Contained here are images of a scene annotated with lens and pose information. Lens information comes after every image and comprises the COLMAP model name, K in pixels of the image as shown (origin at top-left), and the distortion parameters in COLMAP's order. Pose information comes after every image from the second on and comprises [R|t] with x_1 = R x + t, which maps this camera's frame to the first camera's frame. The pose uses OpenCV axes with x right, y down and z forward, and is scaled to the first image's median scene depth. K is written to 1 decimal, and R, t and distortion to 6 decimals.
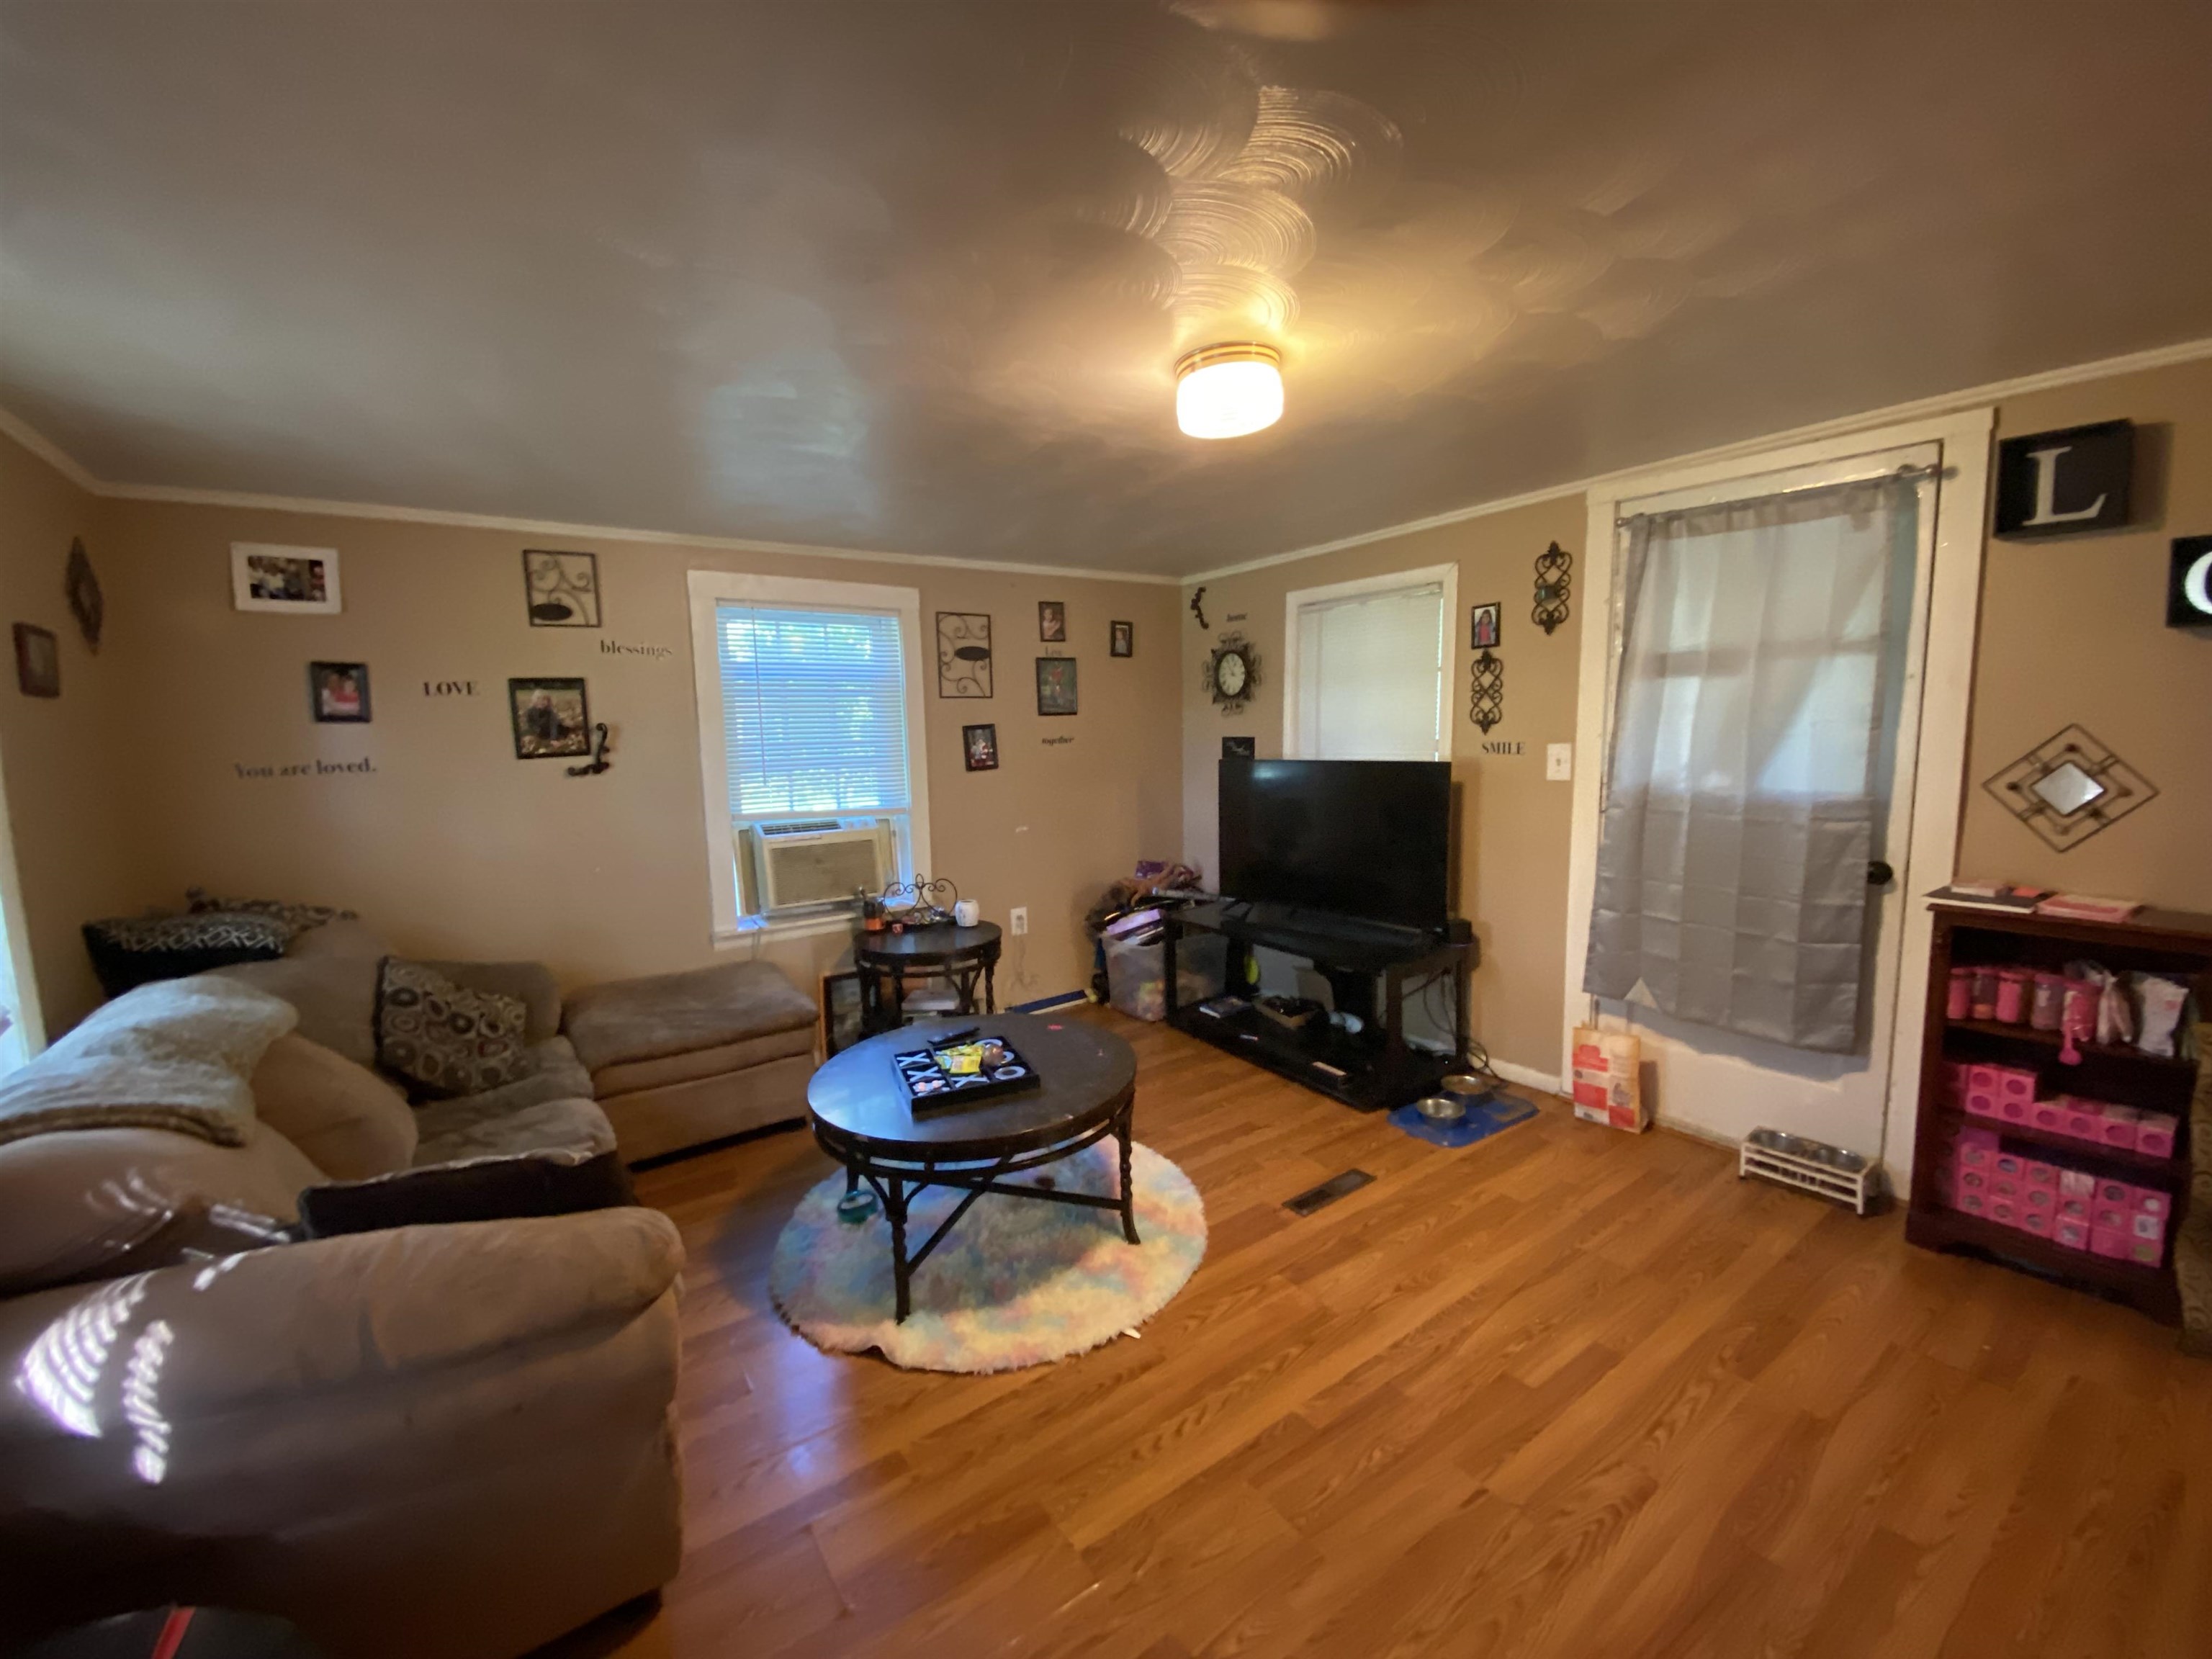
lens RADIAL K [[886.6, 0, 1100.2], [0, 886.6, 823.0], [0, 0, 1]] dist [0.039669, -0.038099]
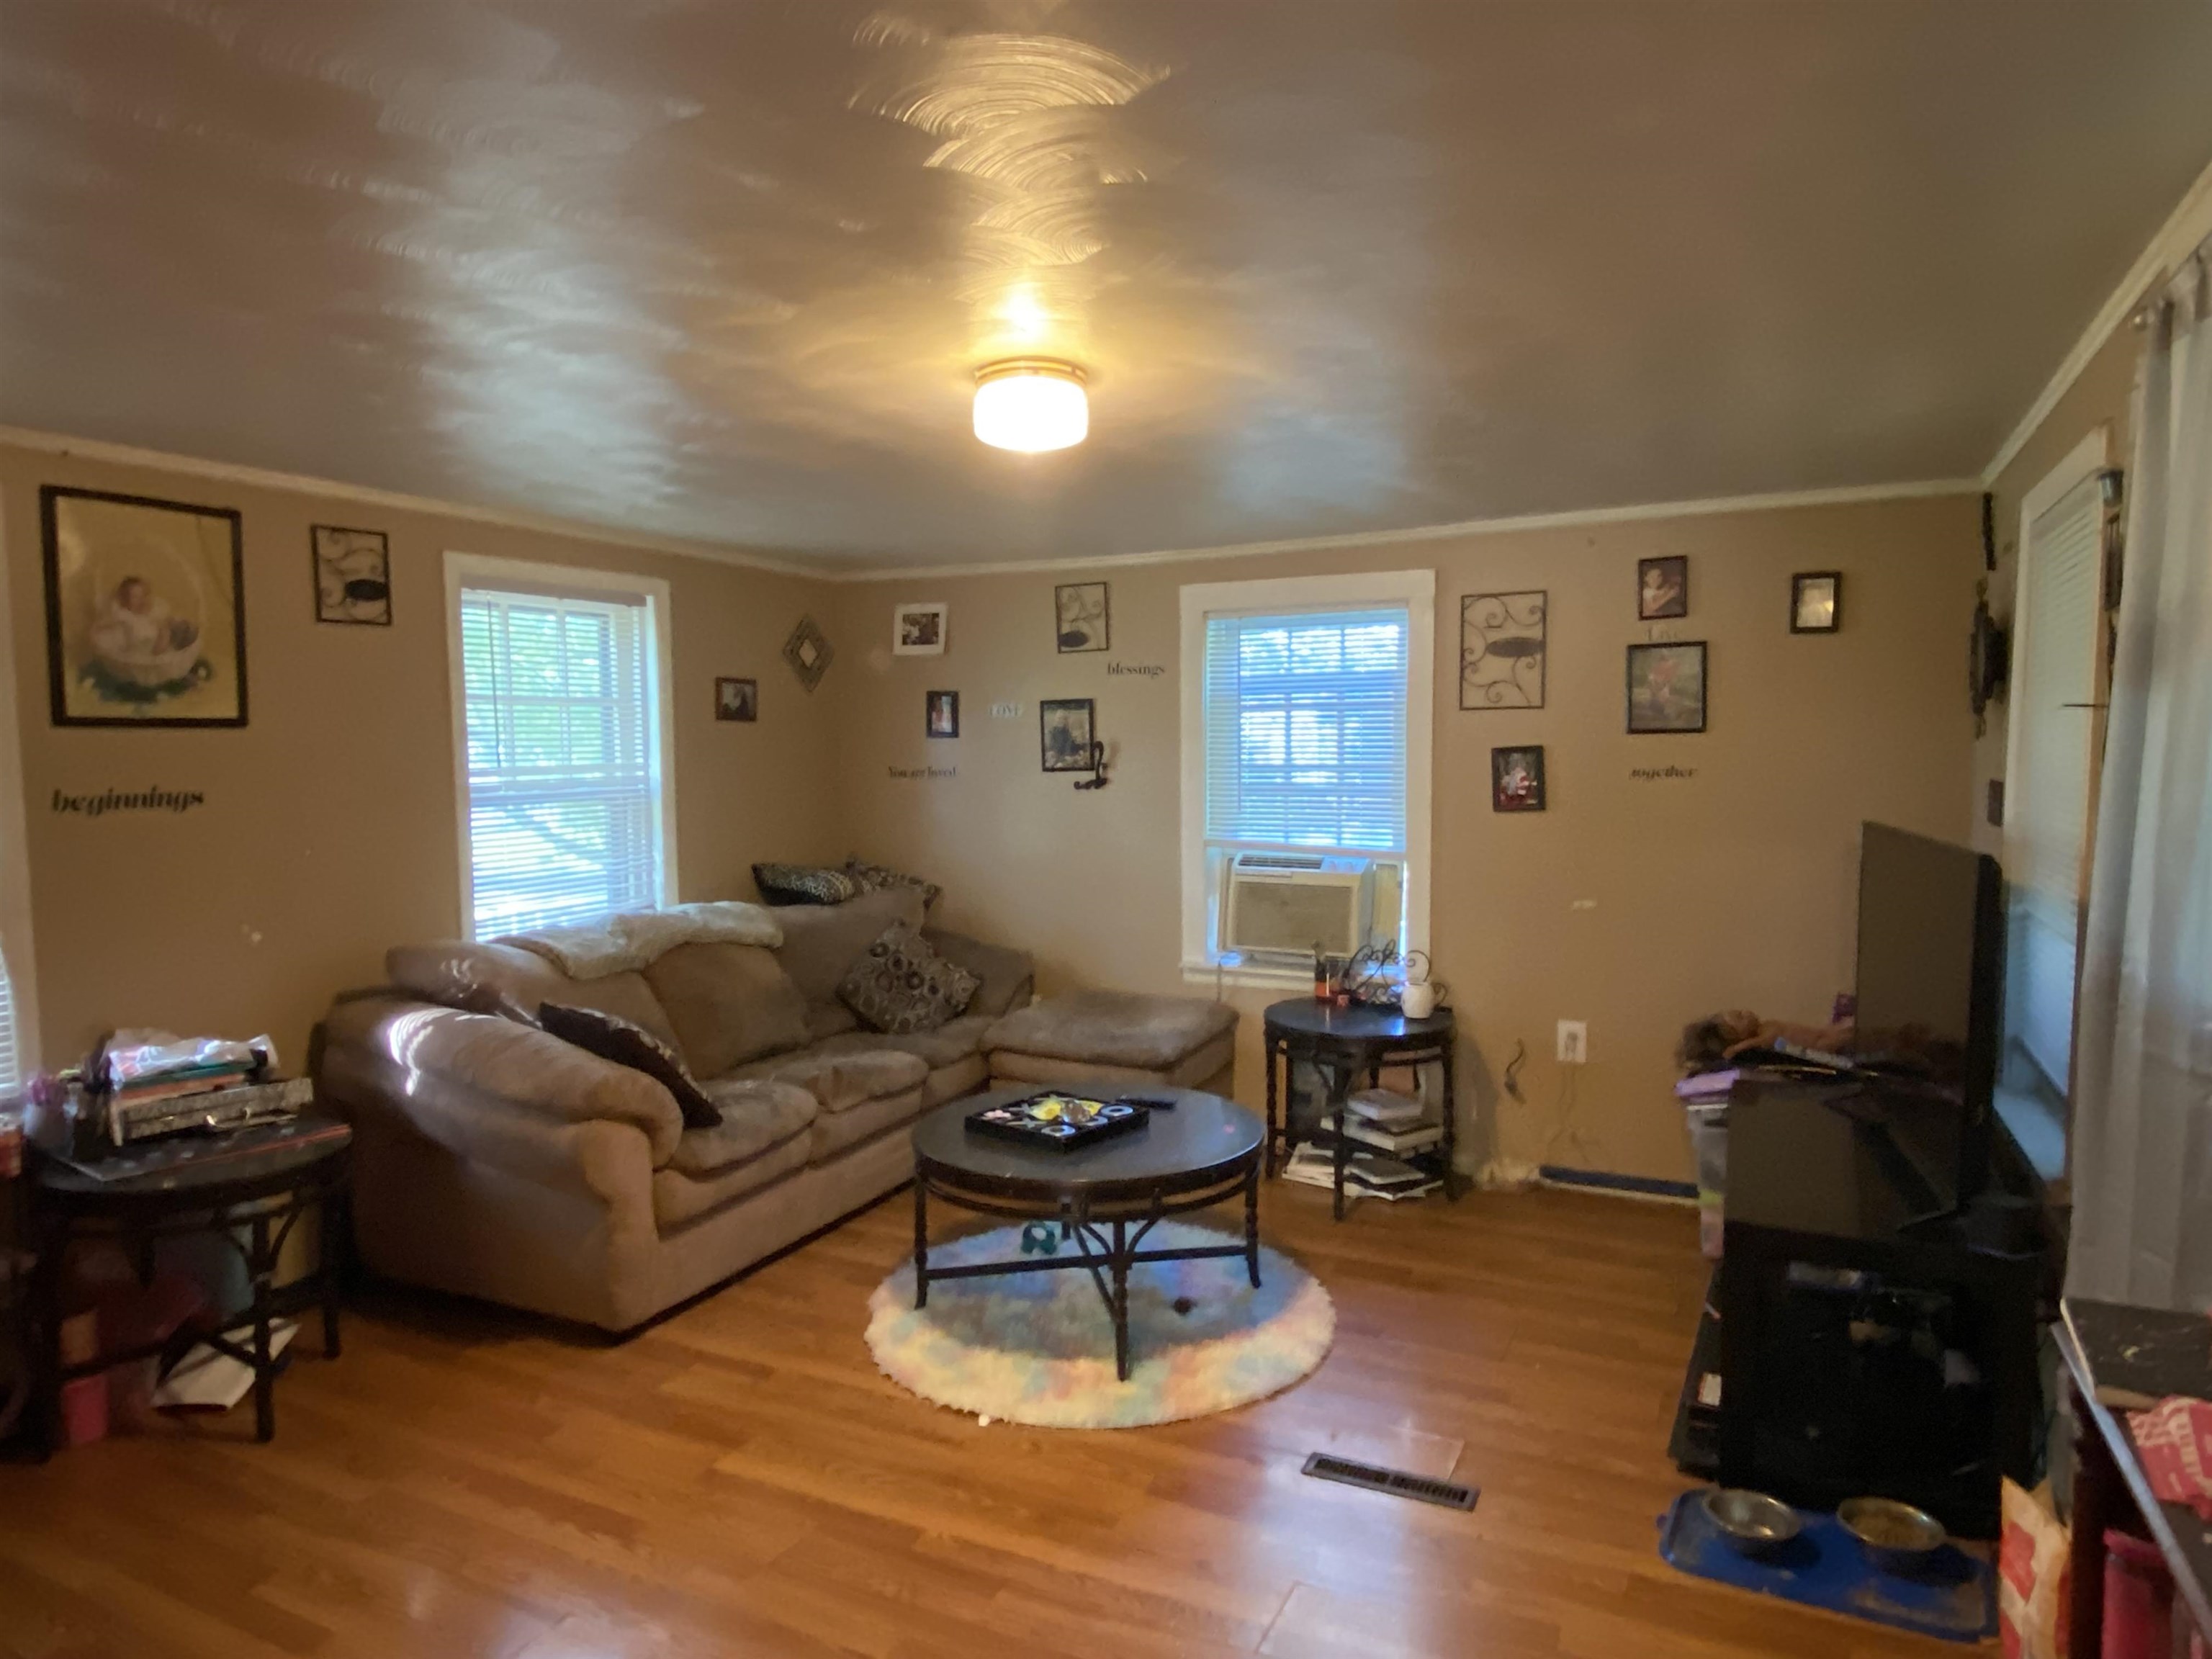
lens RADIAL K [[1334.2, 0, 1106.0], [0, 1334.2, 829.5], [0, 0, 1]] dist [0.047999, -0.000167]
pose [[0.473685, 0.075921, -0.877416, 0.865119], [-0.101981, 0.994304, 0.030980, -0.059995], [0.874770, 0.074805, 0.478730, 0.275640]]
